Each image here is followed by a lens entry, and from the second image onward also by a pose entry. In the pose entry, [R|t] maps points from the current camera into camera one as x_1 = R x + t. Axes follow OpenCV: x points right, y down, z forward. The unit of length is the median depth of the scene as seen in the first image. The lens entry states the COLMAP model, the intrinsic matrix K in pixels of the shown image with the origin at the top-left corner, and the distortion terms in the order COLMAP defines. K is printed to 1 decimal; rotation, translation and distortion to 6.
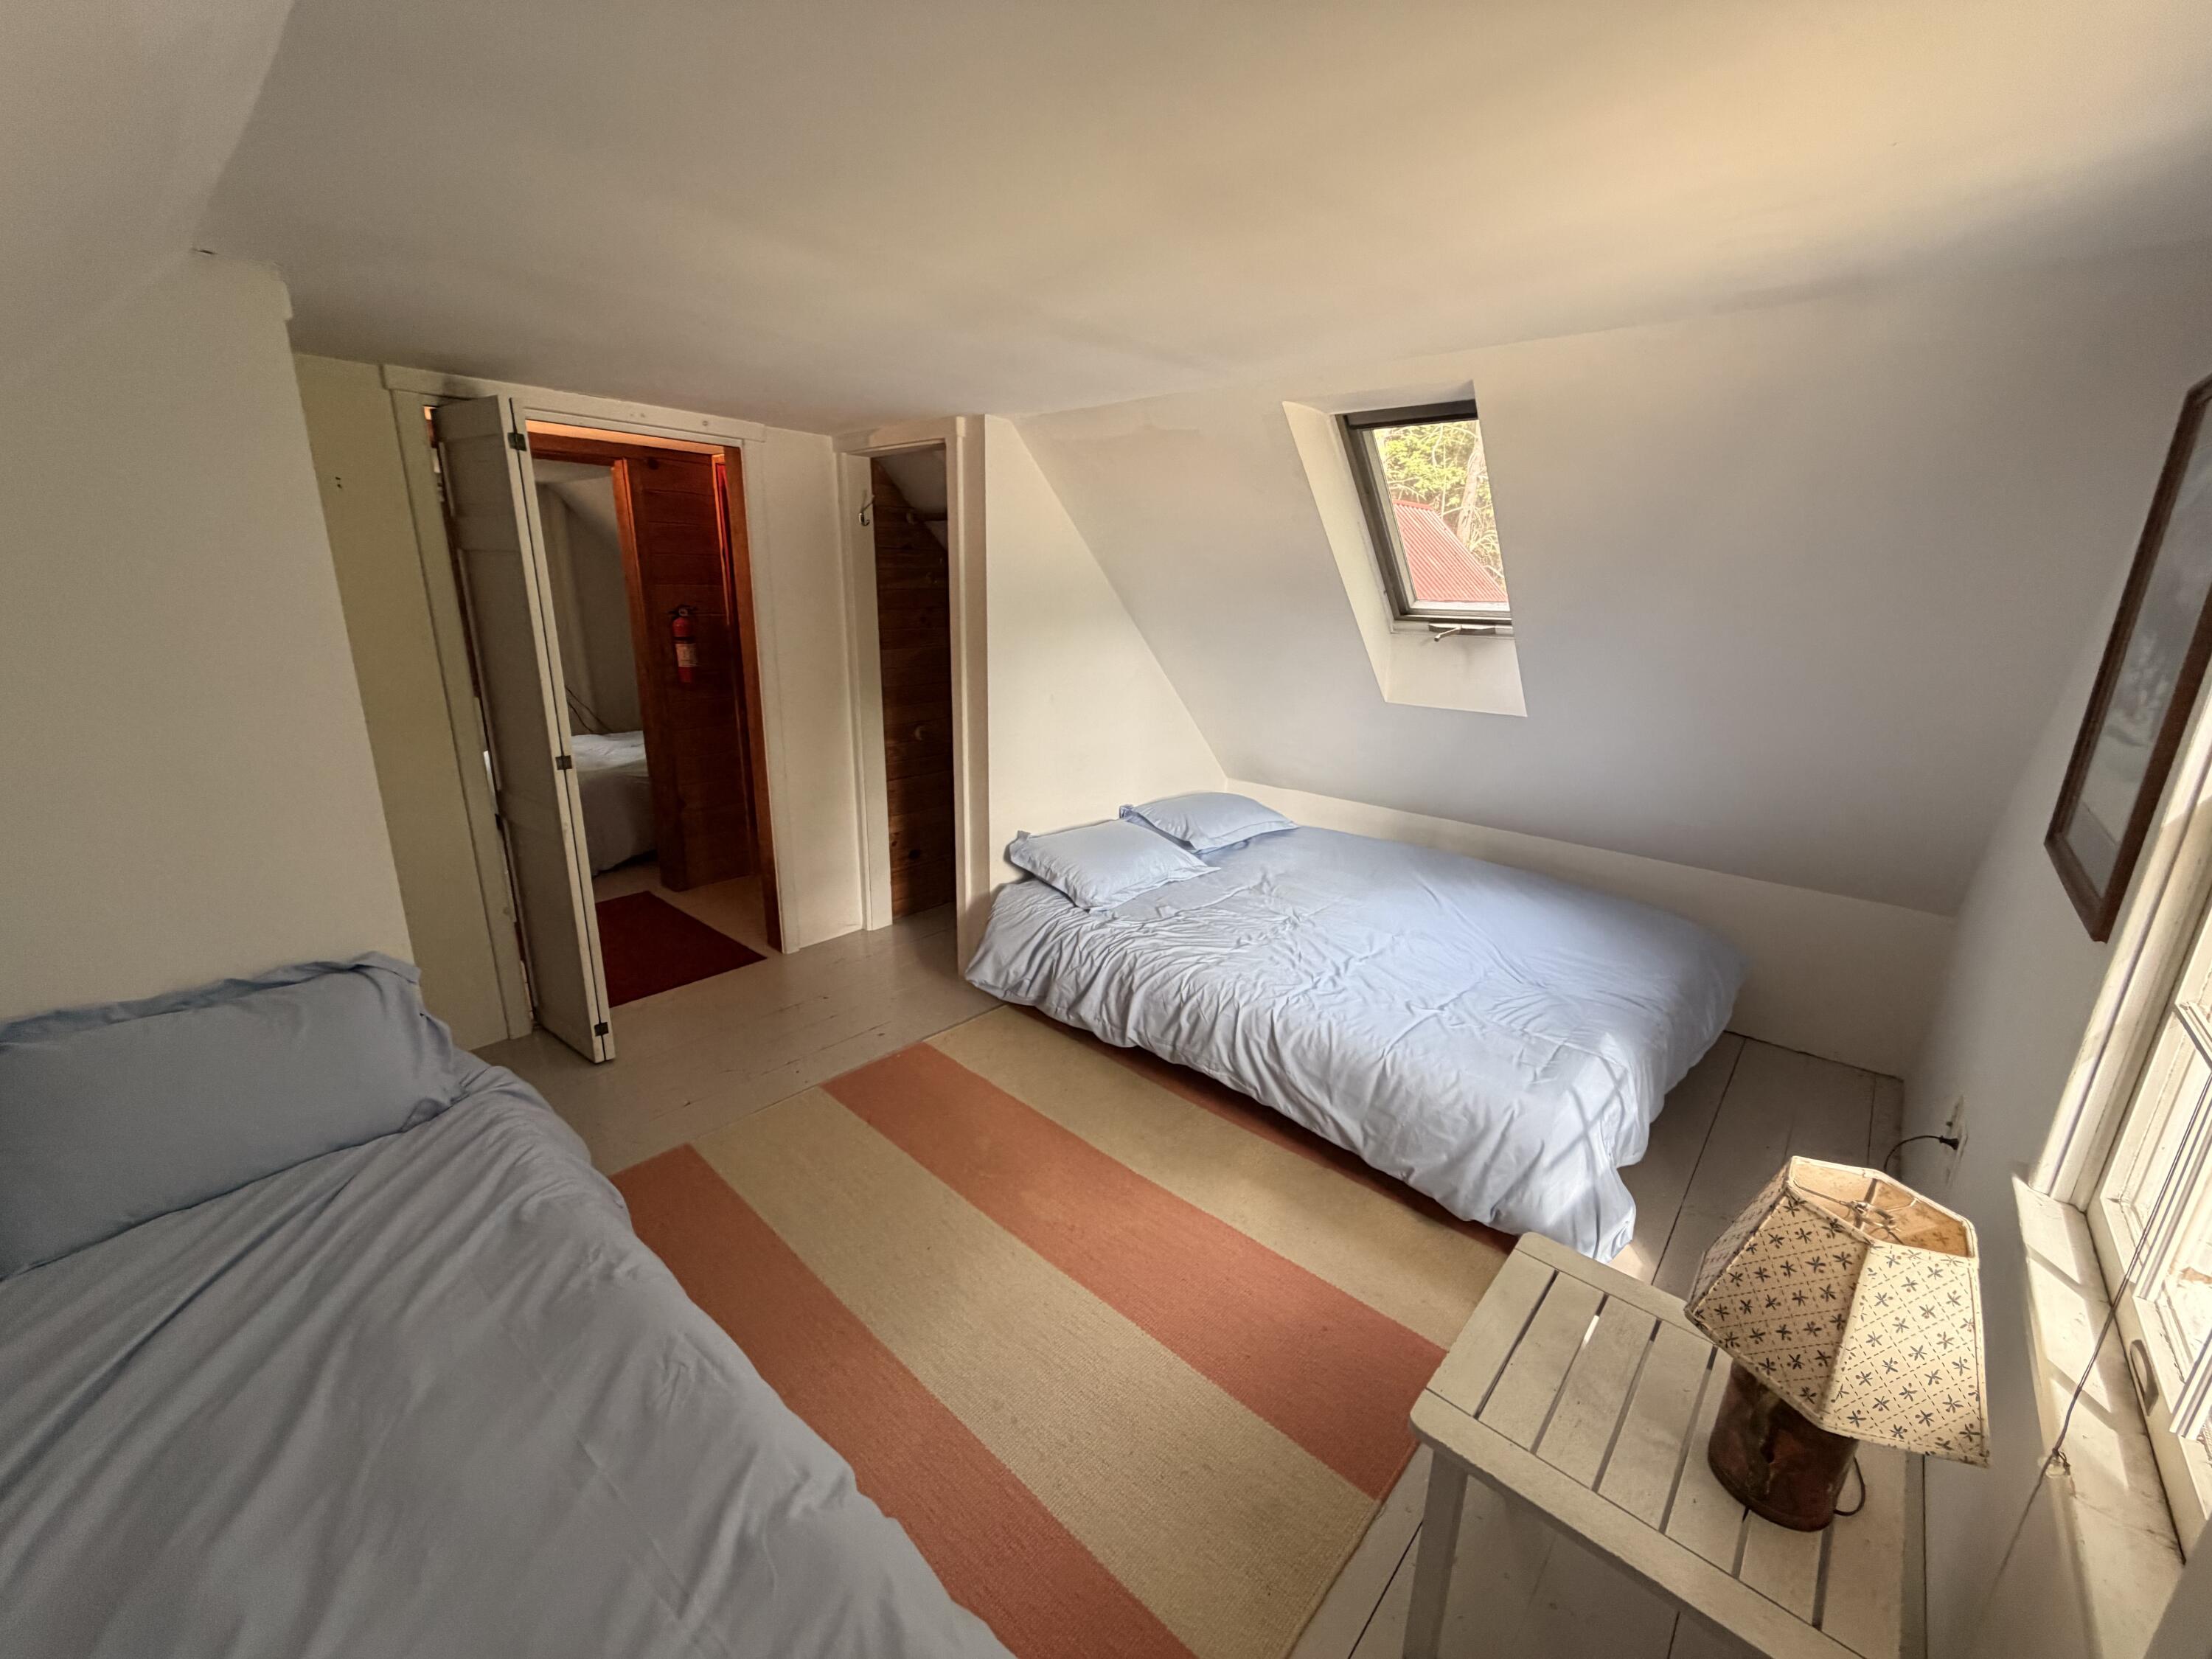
lens RADIAL K [[877.8, 0, 1111.2], [0, 877.8, 829.9], [0, 0, 1]] dist [-0.000566, 0.001095]
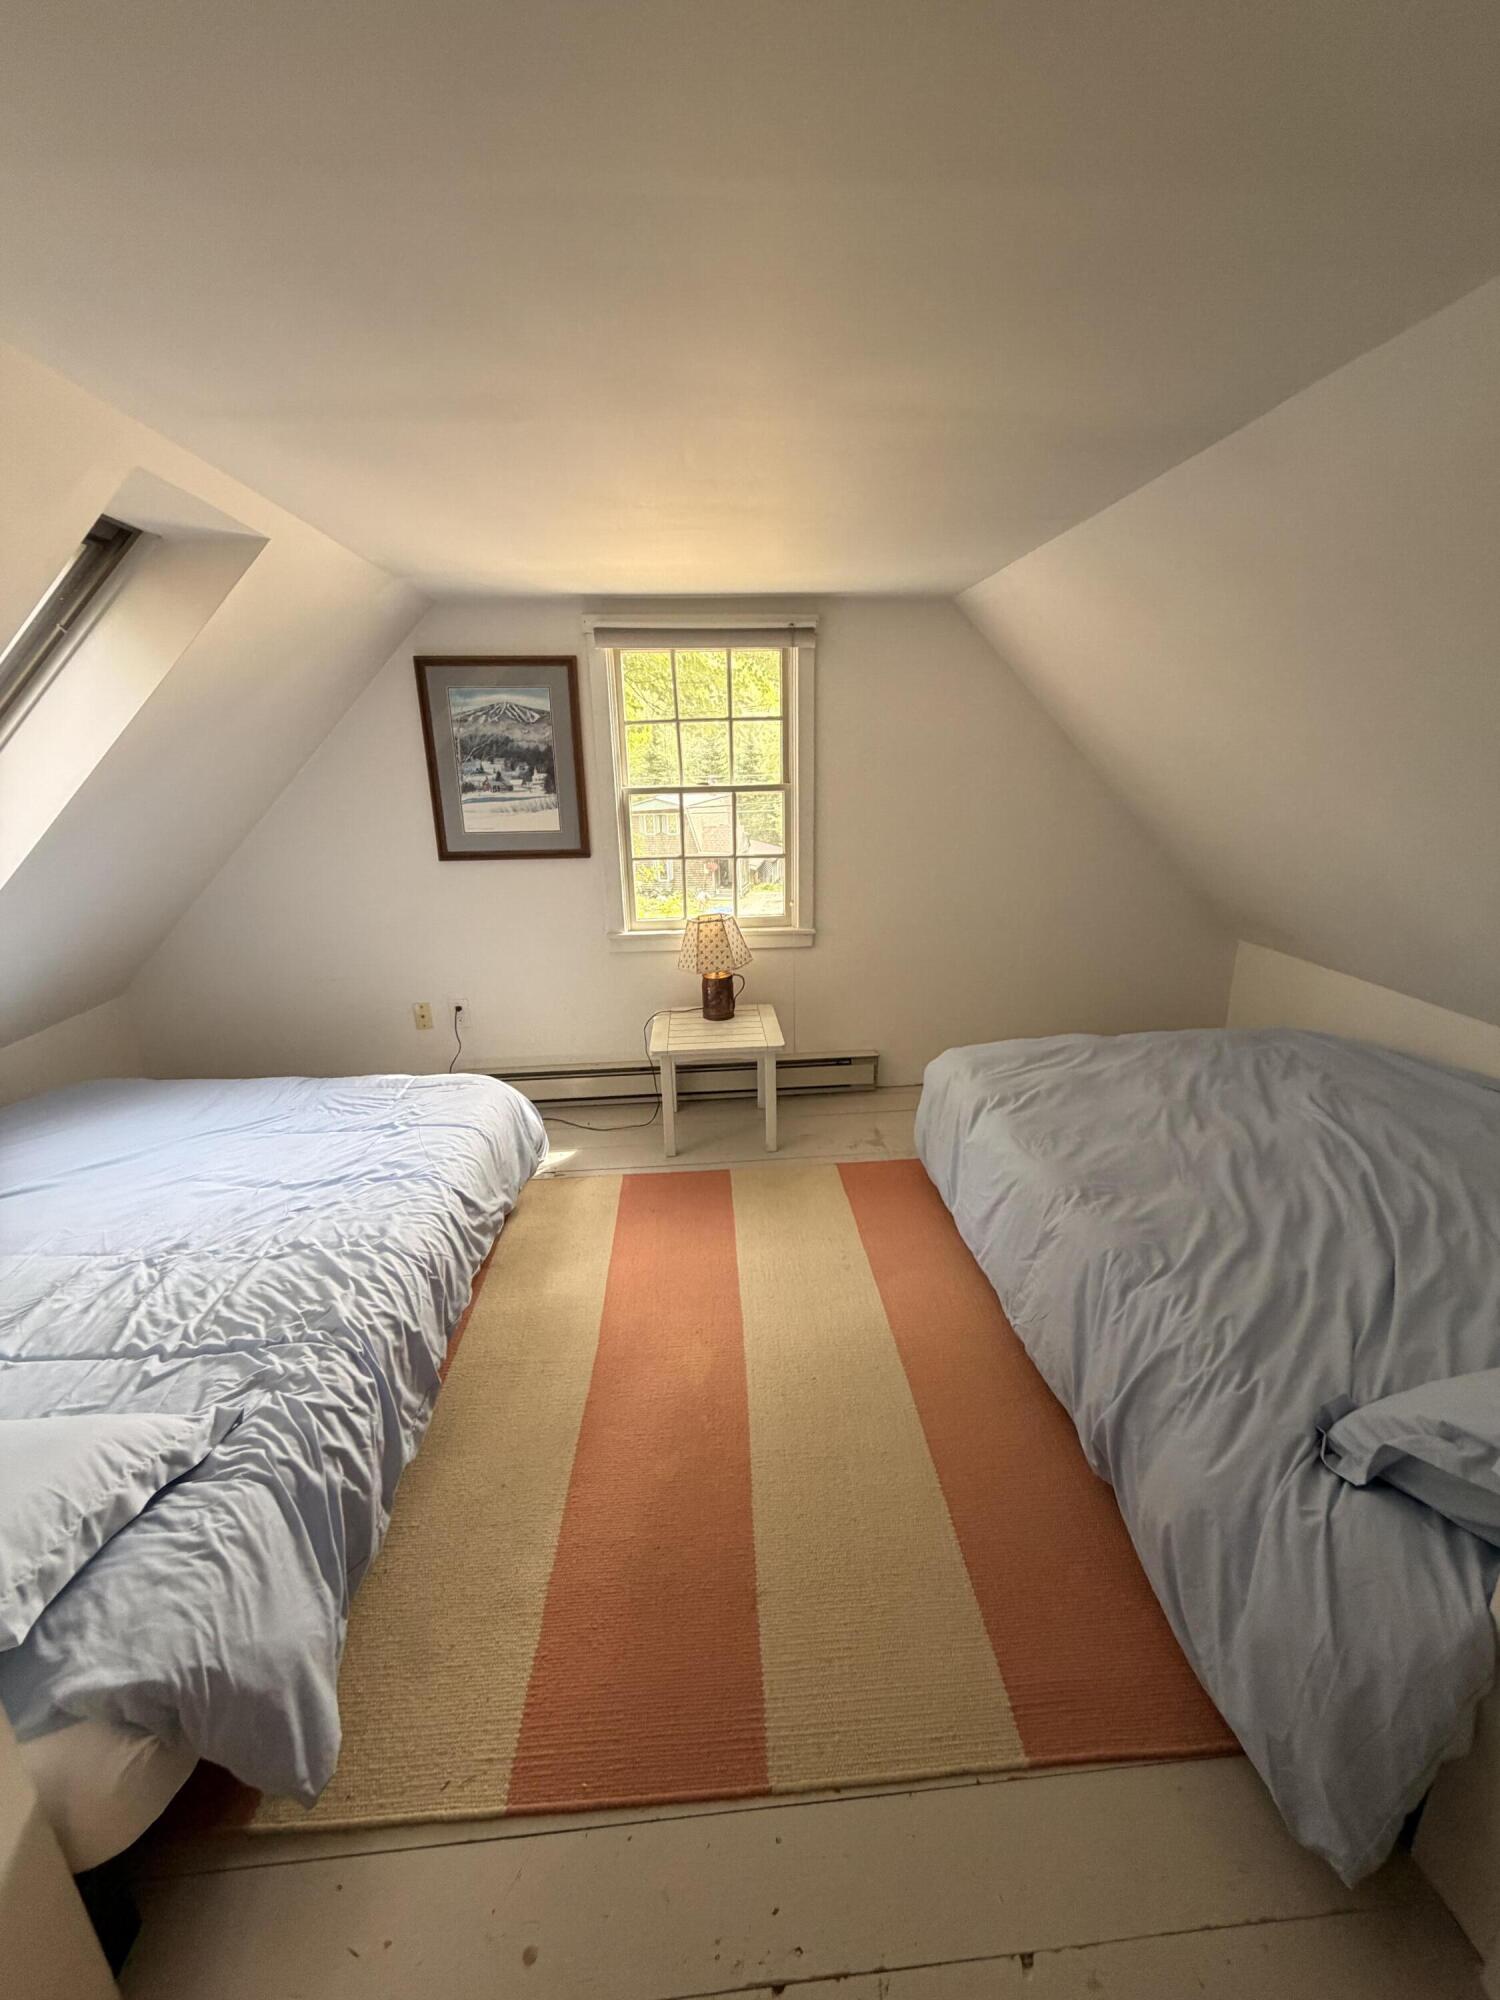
lens RADIAL K [[793.7, 0, 753.2], [0, 793.7, 1001.2], [0, 0, 1]] dist [-0.000566, 0.001095]
pose [[-0.718887, -0.216189, 0.660653, -0.613962], [0.185636, 0.856183, 0.482173, -0.344162], [-0.669880, 0.469269, -0.575366, 1.237043]]
